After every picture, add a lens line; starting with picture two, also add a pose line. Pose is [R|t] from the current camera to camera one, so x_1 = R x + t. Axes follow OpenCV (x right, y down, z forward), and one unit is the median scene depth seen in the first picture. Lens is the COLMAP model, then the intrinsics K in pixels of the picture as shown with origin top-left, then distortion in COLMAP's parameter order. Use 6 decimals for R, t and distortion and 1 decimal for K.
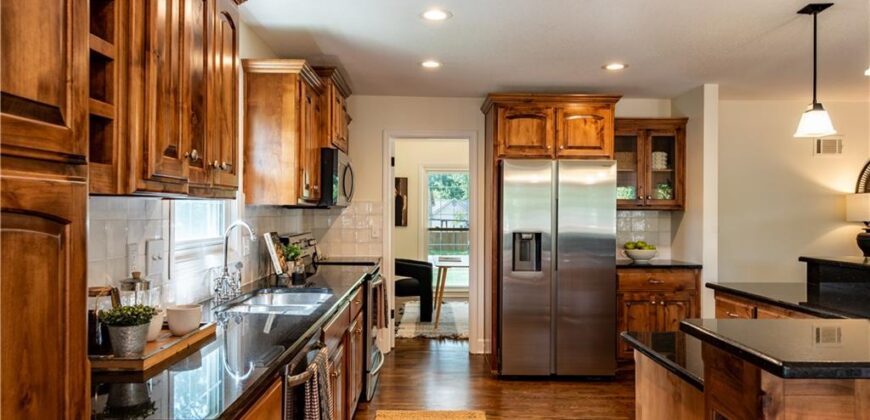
lens RADIAL K [[560.5, 0, 435.1], [0, 560.5, 213.0], [0, 0, 1]] dist [0.004626, 0.001072]
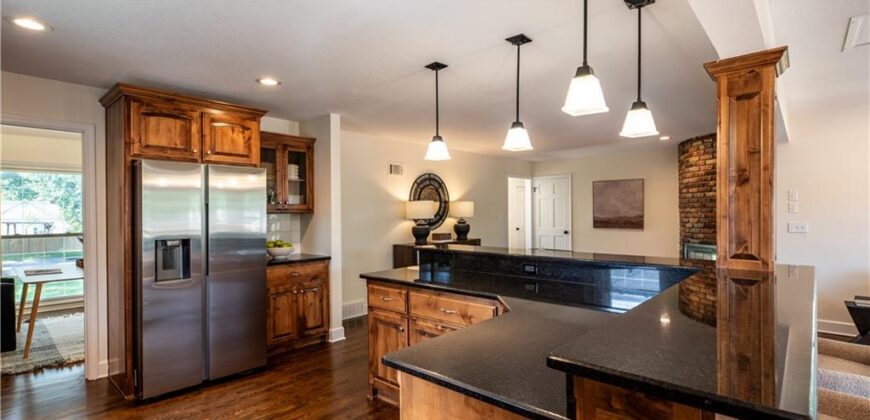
lens RADIAL K [[408.9, 0, 435.1], [0, 408.9, 212.9], [0, 0, 1]] dist [0.000894, -0.001175]
pose [[0.680961, -0.011465, 0.732230, -0.036582], [0.010601, 0.999927, 0.005798, -0.008200], [-0.732243, 0.003814, 0.681033, 0.201287]]
